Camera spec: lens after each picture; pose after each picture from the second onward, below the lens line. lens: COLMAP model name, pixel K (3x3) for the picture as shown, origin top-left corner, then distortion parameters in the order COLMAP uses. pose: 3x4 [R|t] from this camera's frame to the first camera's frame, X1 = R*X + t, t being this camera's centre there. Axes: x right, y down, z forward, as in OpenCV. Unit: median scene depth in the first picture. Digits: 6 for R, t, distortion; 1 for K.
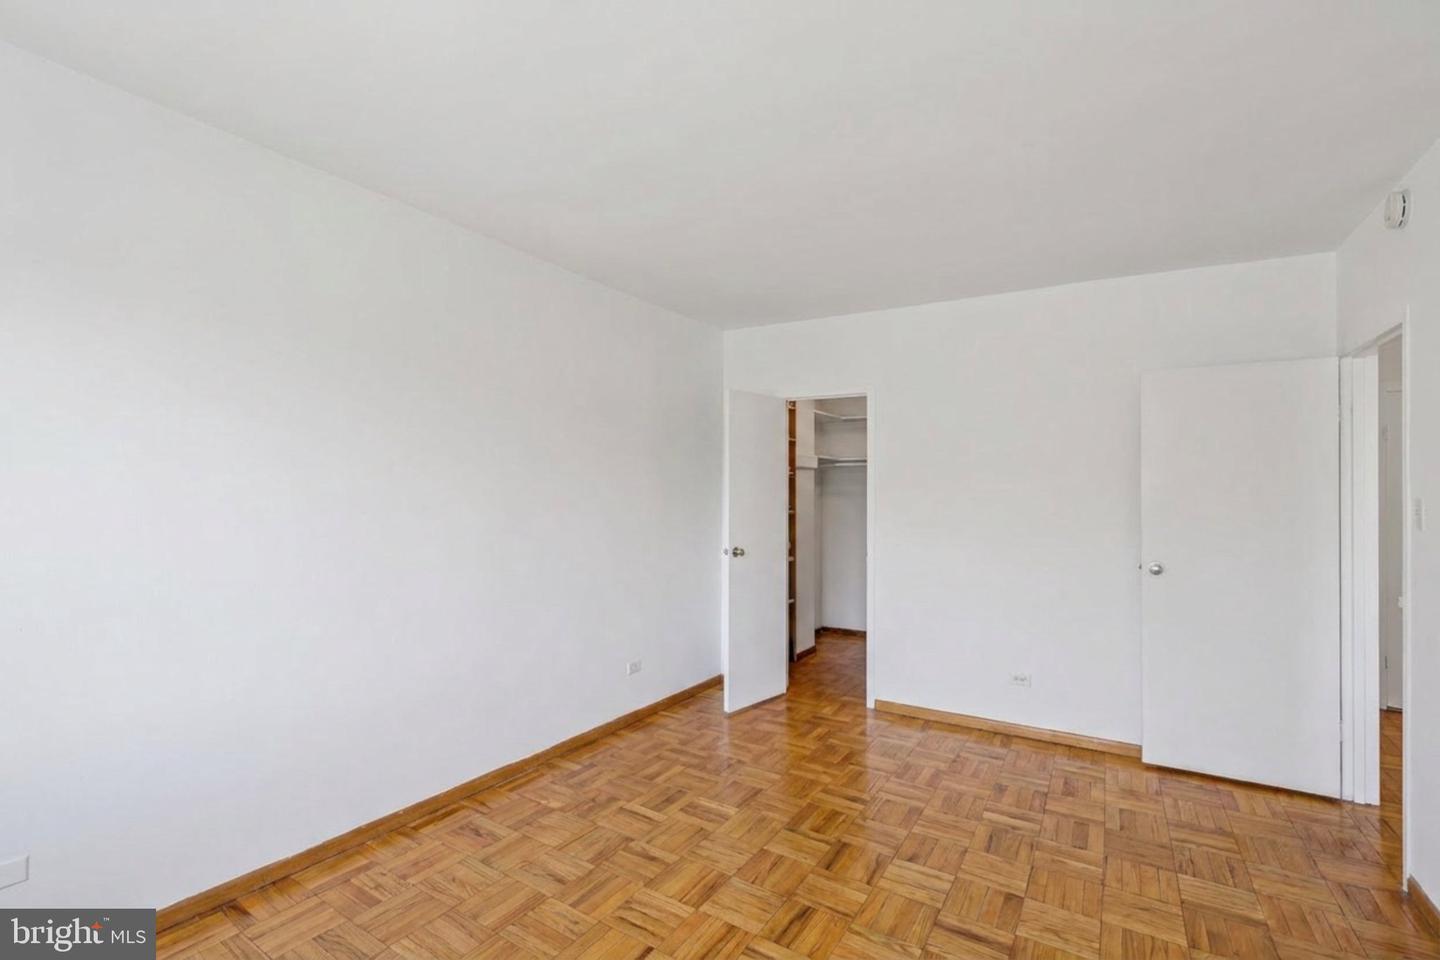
lens RADIAL K [[660.8, 0, 715.8], [0, 660.8, 480.3], [0, 0, 1]] dist [0.000883, -0.000018]
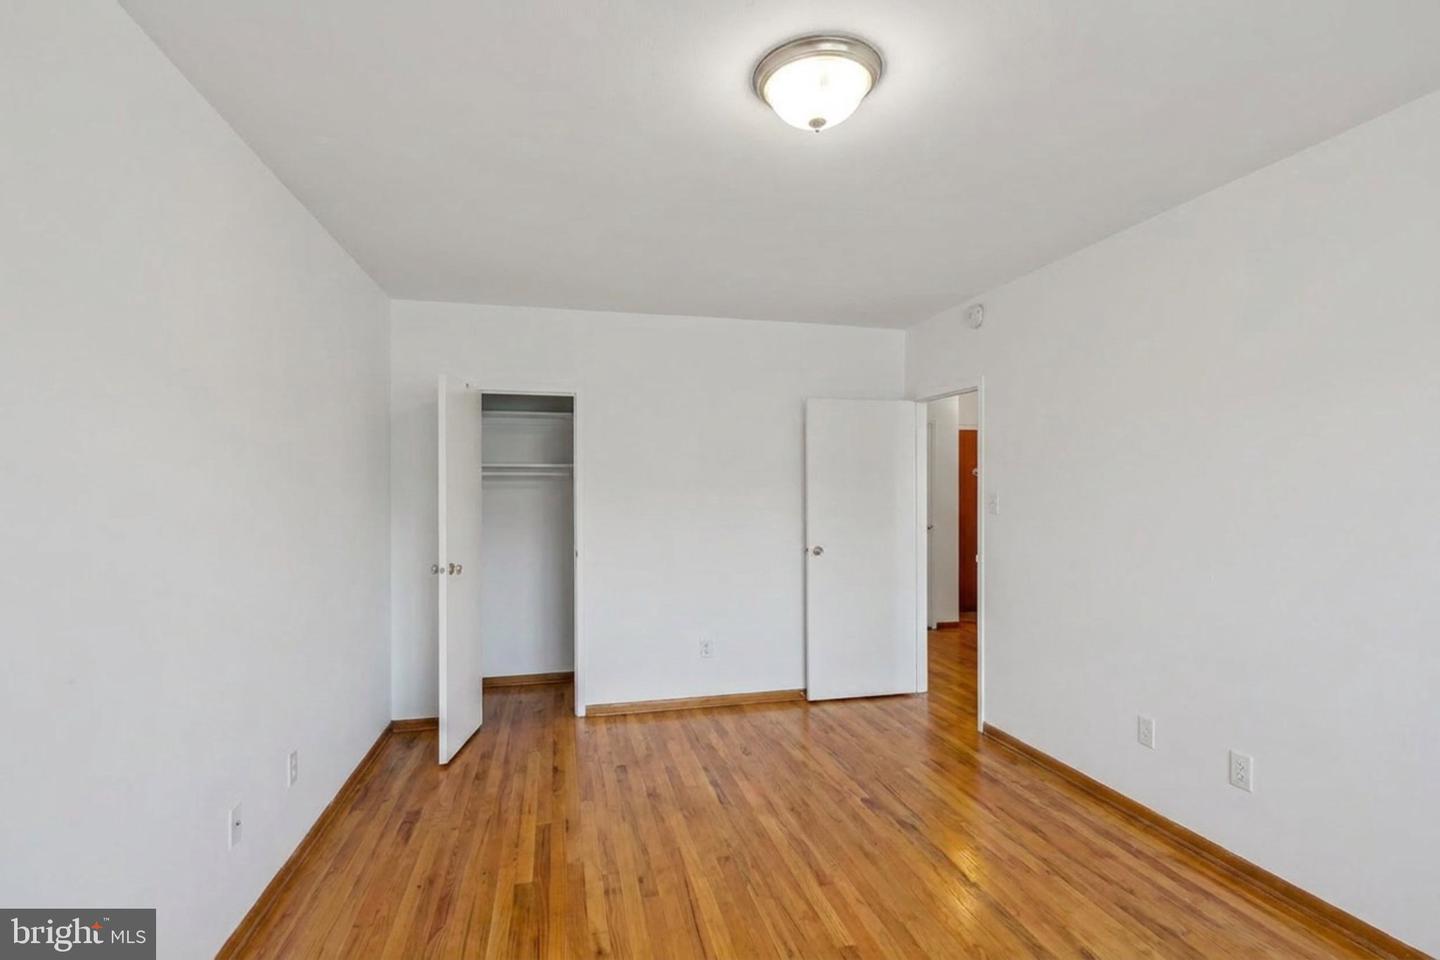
lens RADIAL K [[660.8, 0, 715.8], [0, 660.8, 480.3], [0, 0, 1]] dist [0.000883, -0.000018]
pose [[0.704964, -0.001060, 0.709243, -0.325663], [-0.002969, 0.999986, 0.004446, -0.007714], [-0.709237, -0.005240, 0.704950, 0.181222]]
